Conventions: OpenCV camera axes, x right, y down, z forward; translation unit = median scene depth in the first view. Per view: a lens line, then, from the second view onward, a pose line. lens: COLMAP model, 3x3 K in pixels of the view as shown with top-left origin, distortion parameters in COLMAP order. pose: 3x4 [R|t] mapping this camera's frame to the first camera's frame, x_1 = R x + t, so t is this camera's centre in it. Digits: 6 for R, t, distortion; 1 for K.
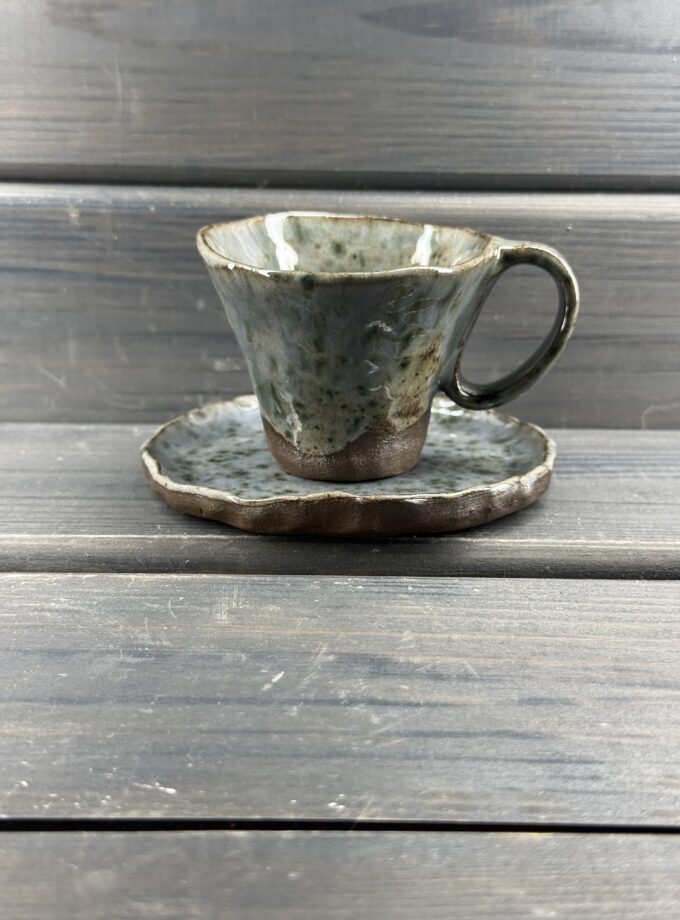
lens RADIAL K [[1338.1, 0, 354.8], [0, 1338.1, 465.0], [0, 0, 1]] dist [0.216482, -0.730469]
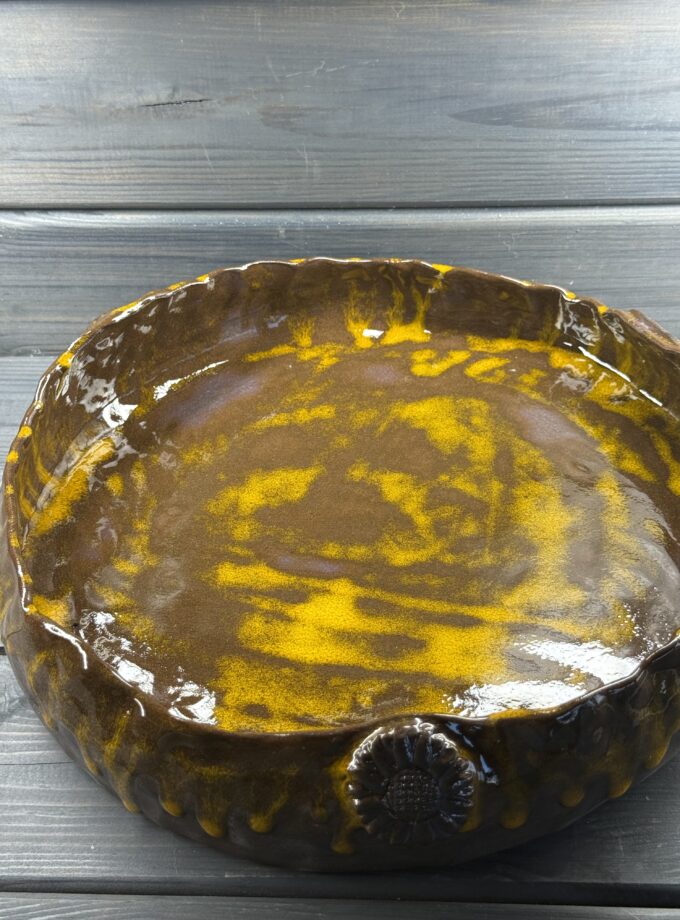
lens RADIAL K [[1332.5, 0, 340.0], [0, 1332.5, 460.0], [0, 0, 1]] dist [0.239130, -0.716269]
pose [[0.997639, -0.014912, -0.067042, -0.026691], [0.038642, 0.928852, 0.368431, -0.543495], [0.056779, -0.370152, 0.927235, -0.668991]]
